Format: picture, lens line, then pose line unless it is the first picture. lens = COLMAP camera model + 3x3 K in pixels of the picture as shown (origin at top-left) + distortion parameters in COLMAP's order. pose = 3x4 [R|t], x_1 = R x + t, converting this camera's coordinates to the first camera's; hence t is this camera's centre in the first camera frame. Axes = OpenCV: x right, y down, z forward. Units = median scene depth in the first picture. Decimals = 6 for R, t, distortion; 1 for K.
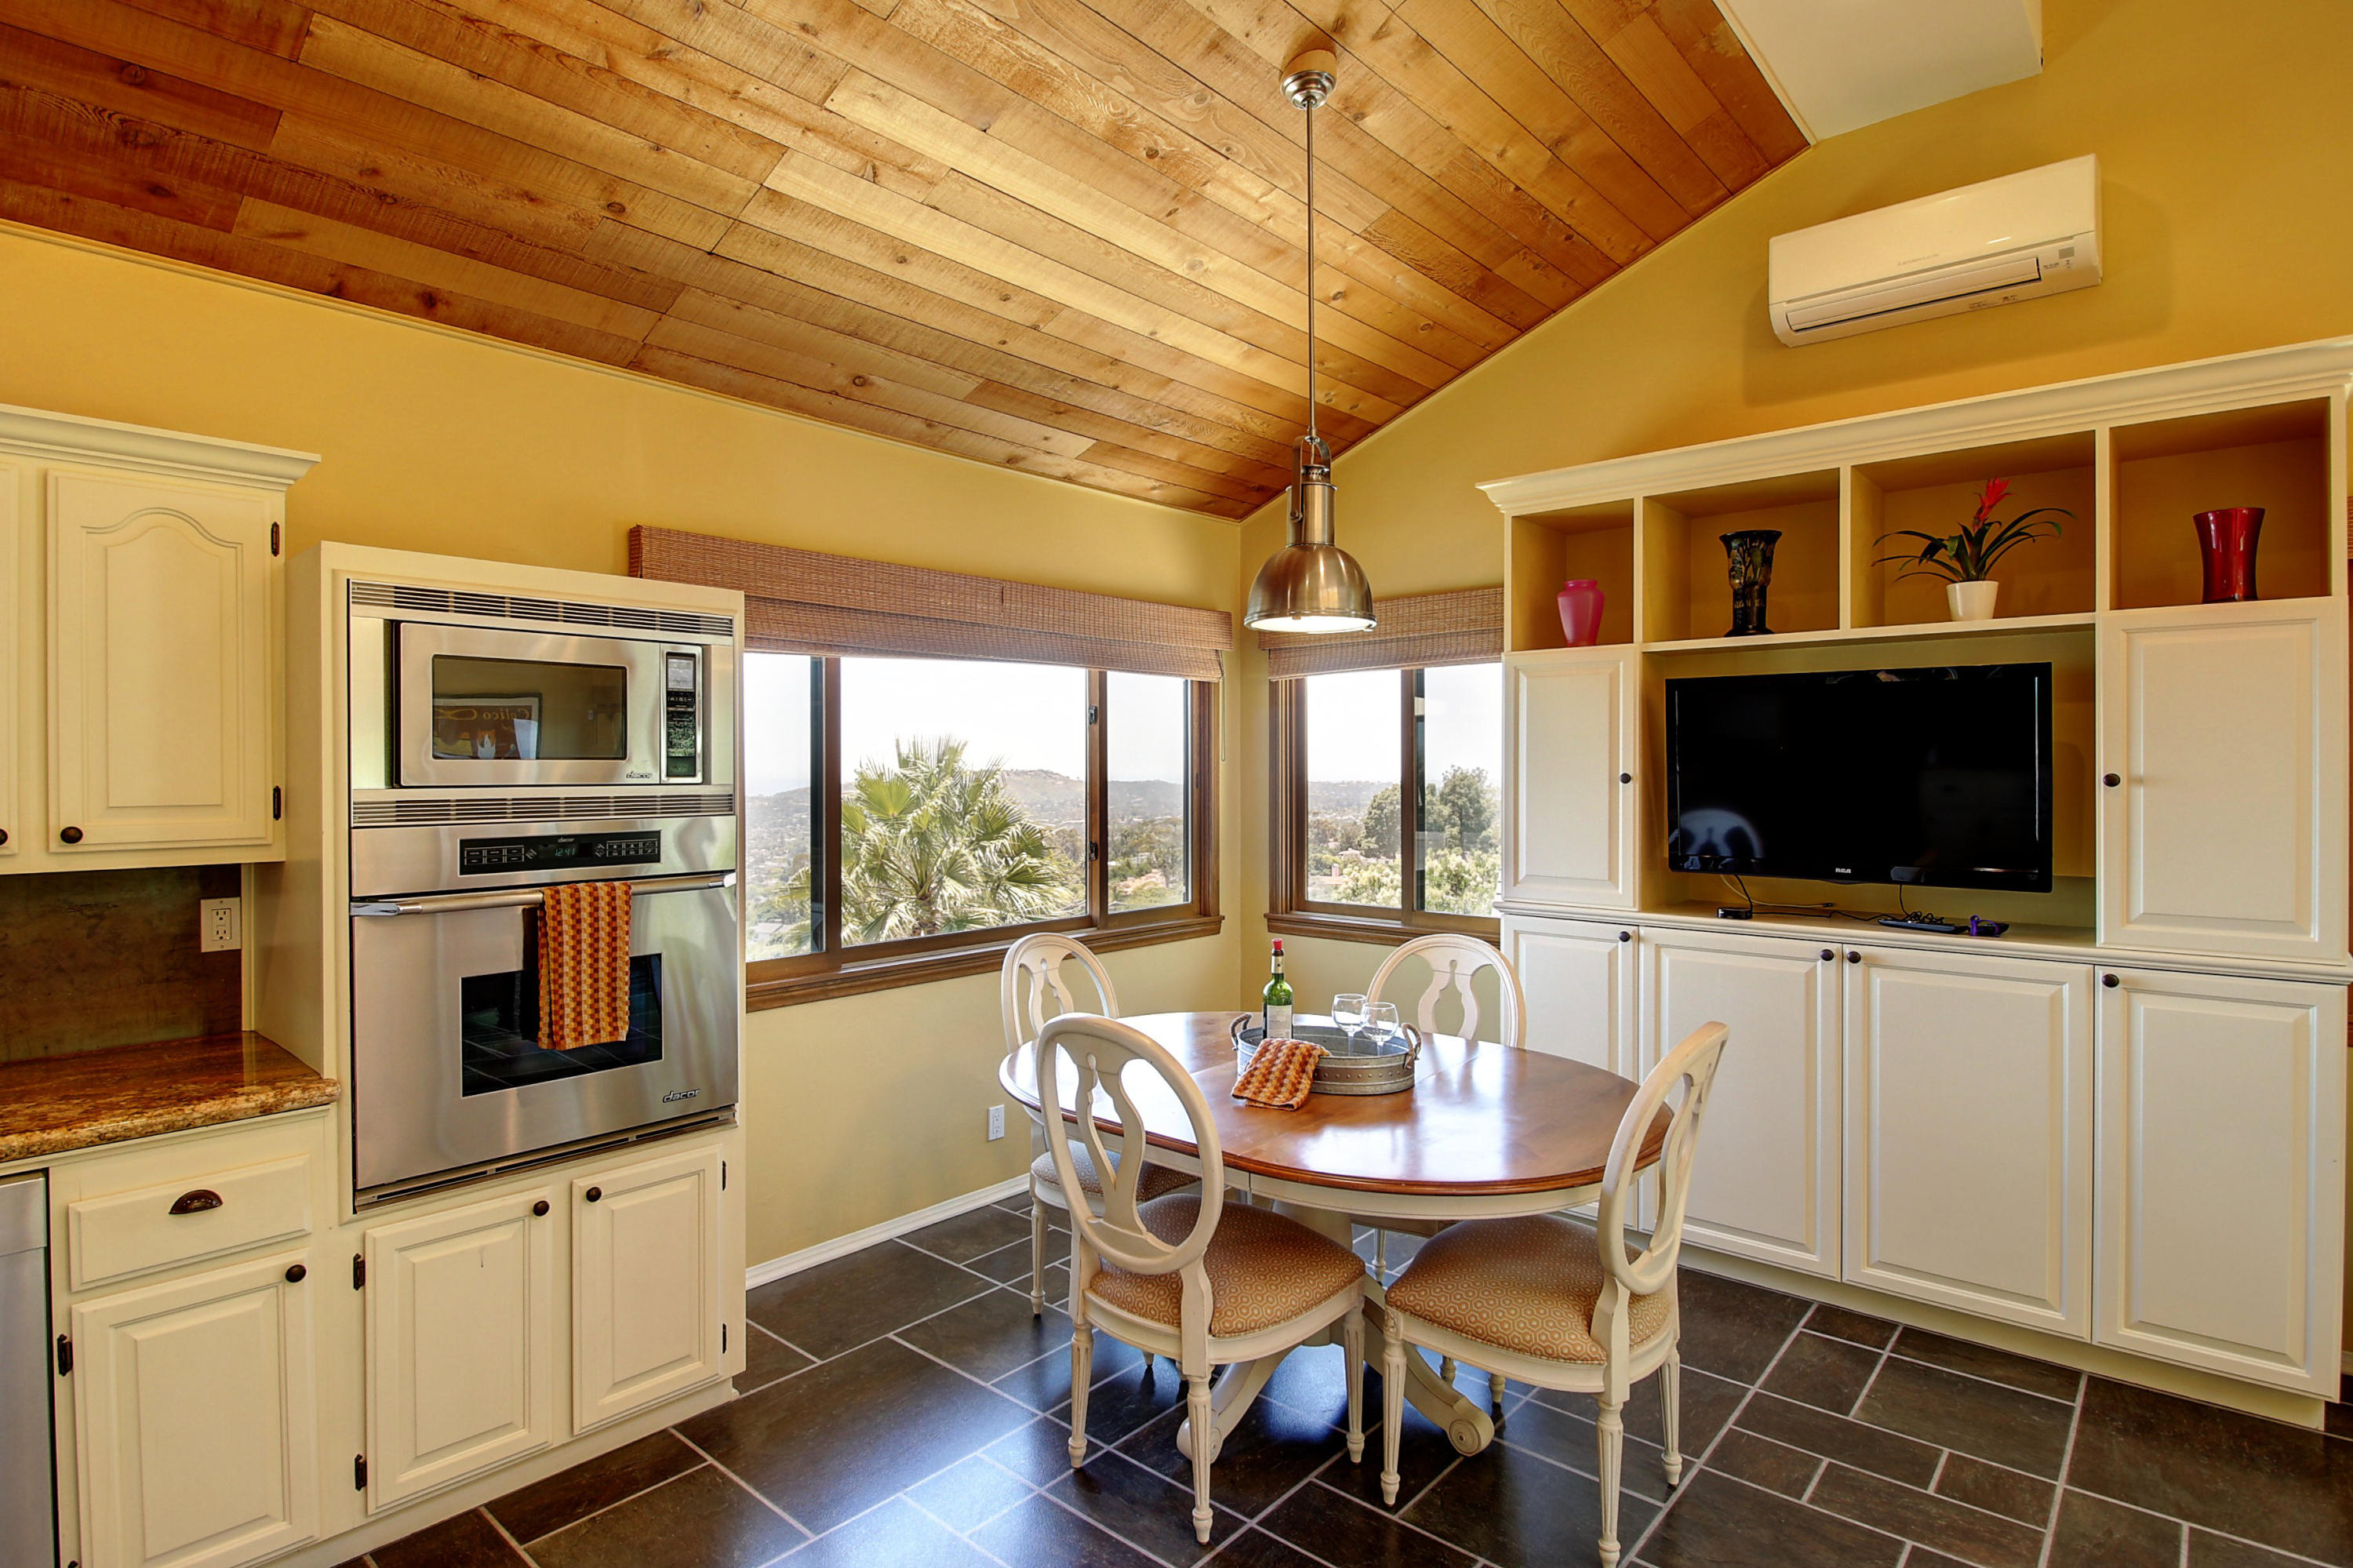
lens RADIAL K [[1193.6, 0, 1176.5], [0, 1193.6, 784.0], [0, 0, 1]] dist [-0.003899, -0.001293]
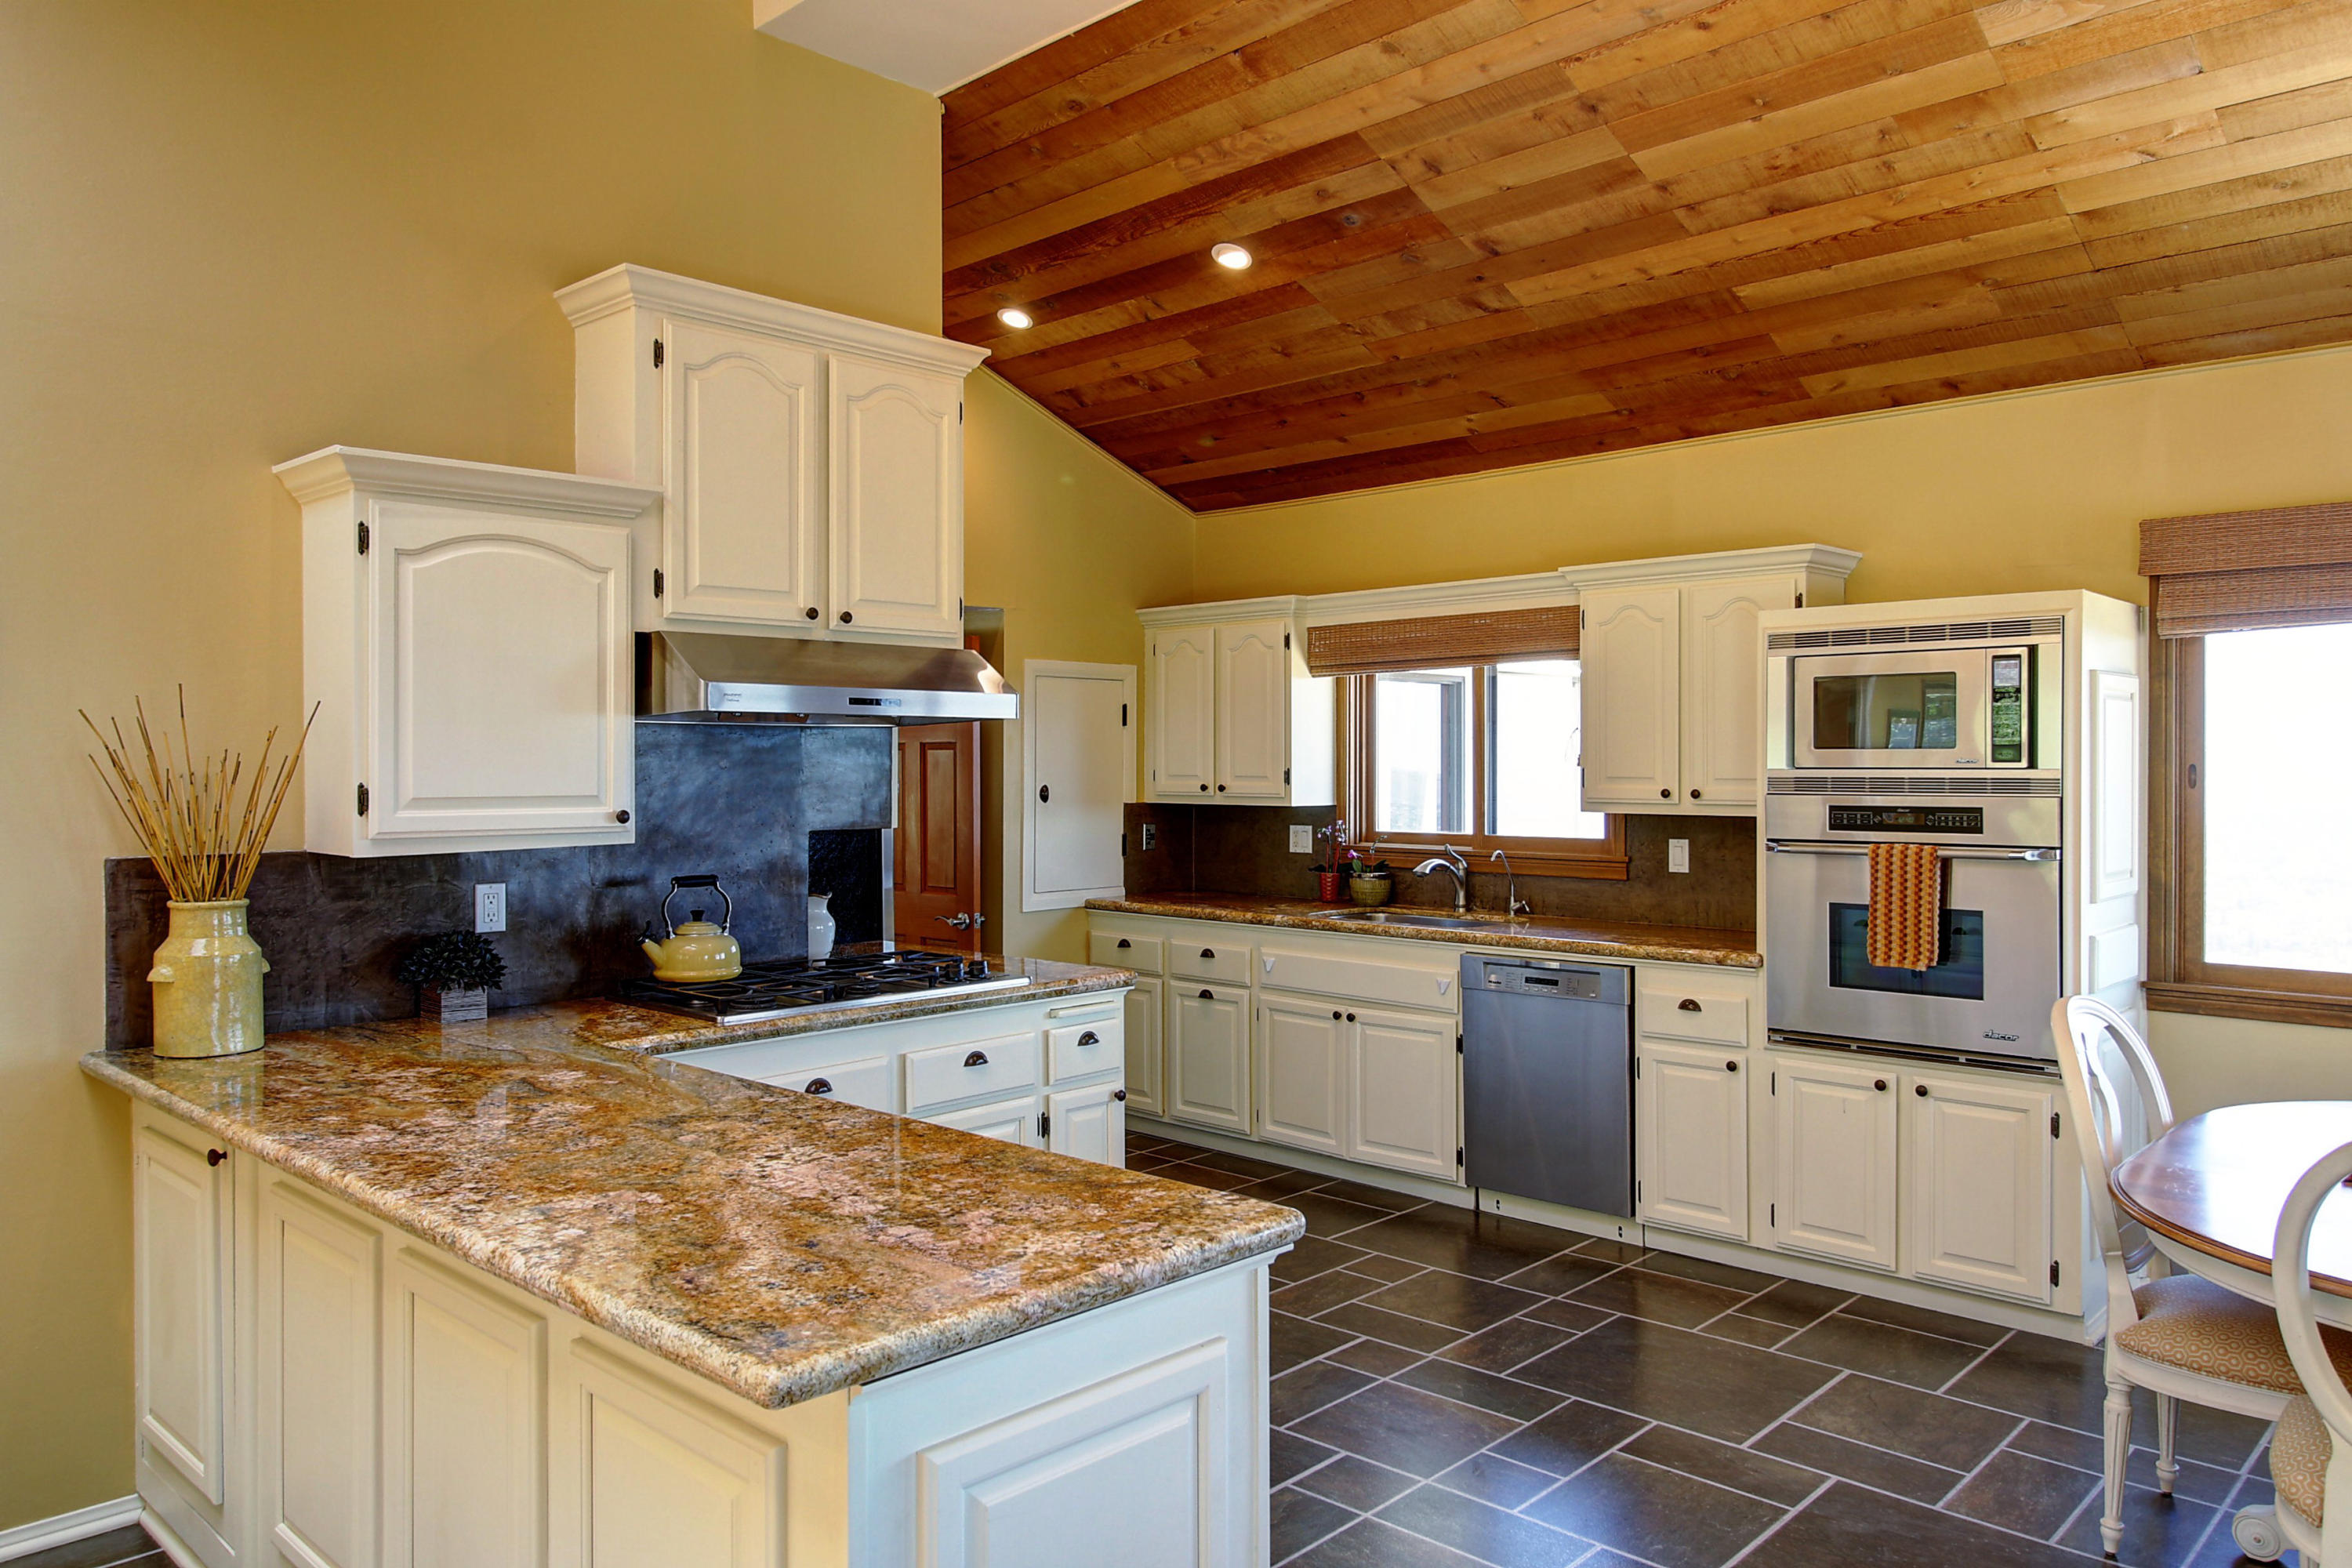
lens RADIAL K [[1581.8, 0, 1163.9], [0, 1581.8, 773.3], [0, 0, 1]] dist [-0.002803, -0.001207]
pose [[-0.033691, 0.011360, -0.999368, 1.241012], [-0.007185, 0.999907, 0.011608, -0.007508], [0.999406, 0.007572, -0.033606, 0.253369]]
